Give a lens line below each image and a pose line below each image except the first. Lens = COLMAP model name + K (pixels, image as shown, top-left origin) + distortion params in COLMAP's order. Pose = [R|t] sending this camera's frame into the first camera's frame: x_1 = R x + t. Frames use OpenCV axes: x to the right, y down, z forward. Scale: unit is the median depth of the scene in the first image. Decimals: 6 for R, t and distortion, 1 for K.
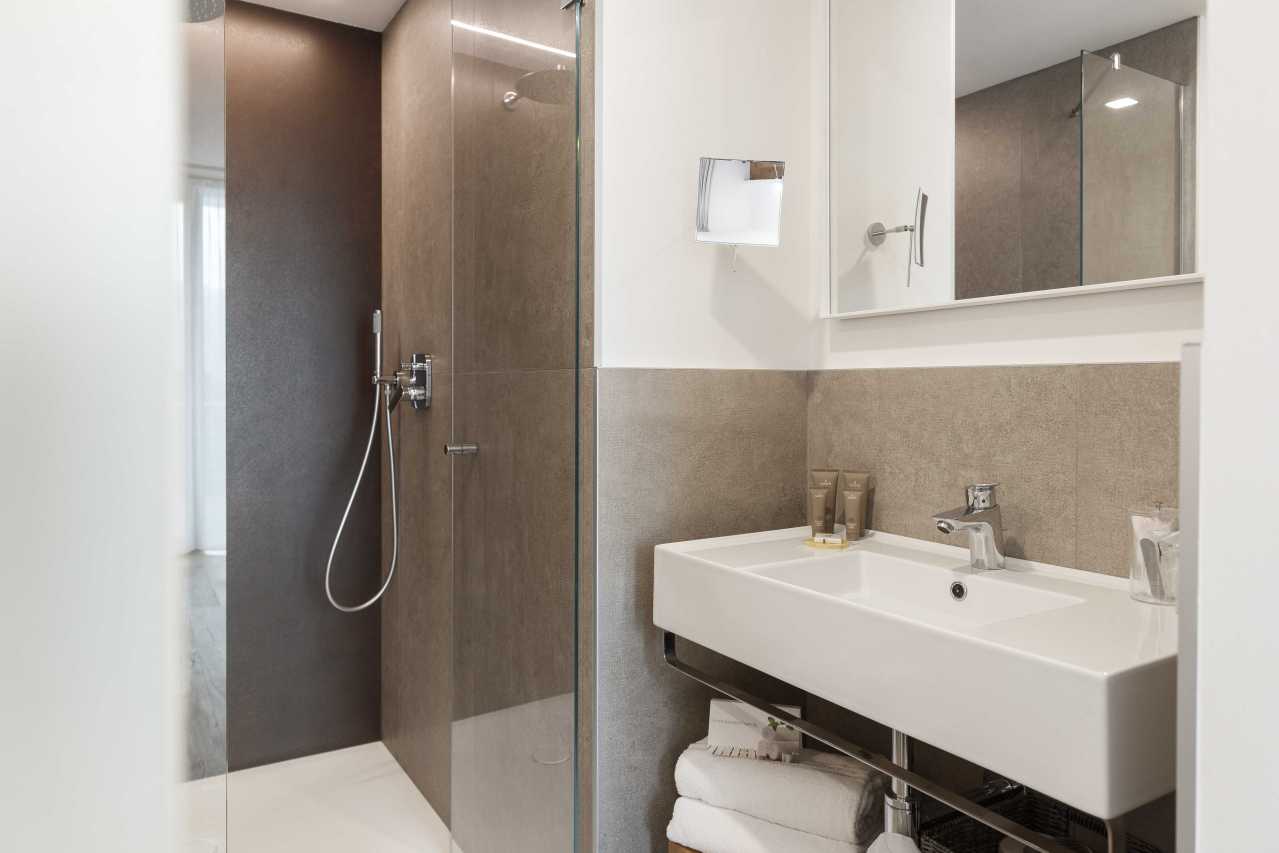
lens RADIAL K [[861.9, 0, 639.0], [0, 861.9, 394.5], [0, 0, 1]] dist [0.008494, 0.002972]
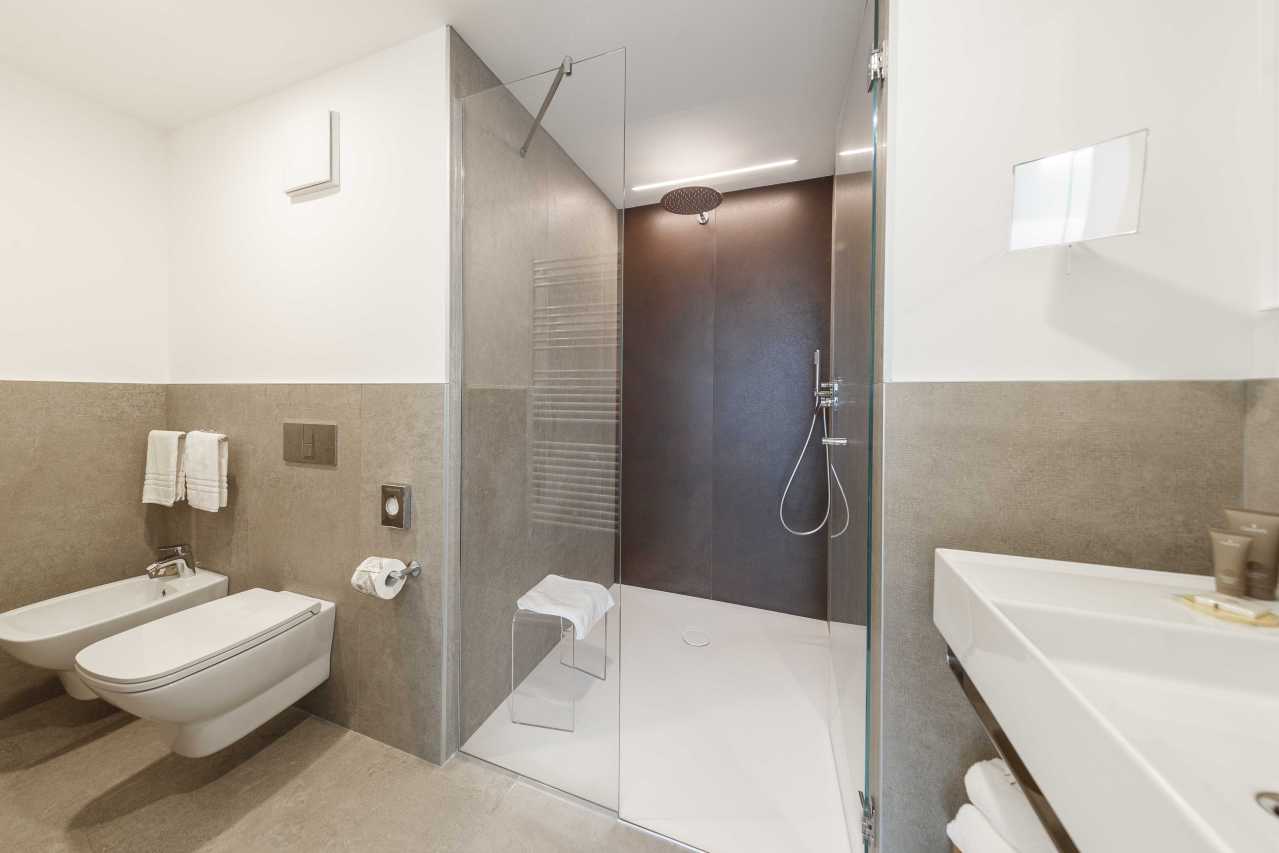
lens RADIAL K [[425.4, 0, 638.7], [0, 425.4, 402.2], [0, 0, 1]] dist [0.000308, 0.000009]
pose [[0.588035, 0.003212, -0.808829, 0.203232], [-0.020355, 0.999734, -0.010829, 0.008178], [0.808579, 0.022832, 0.587944, 0.352706]]
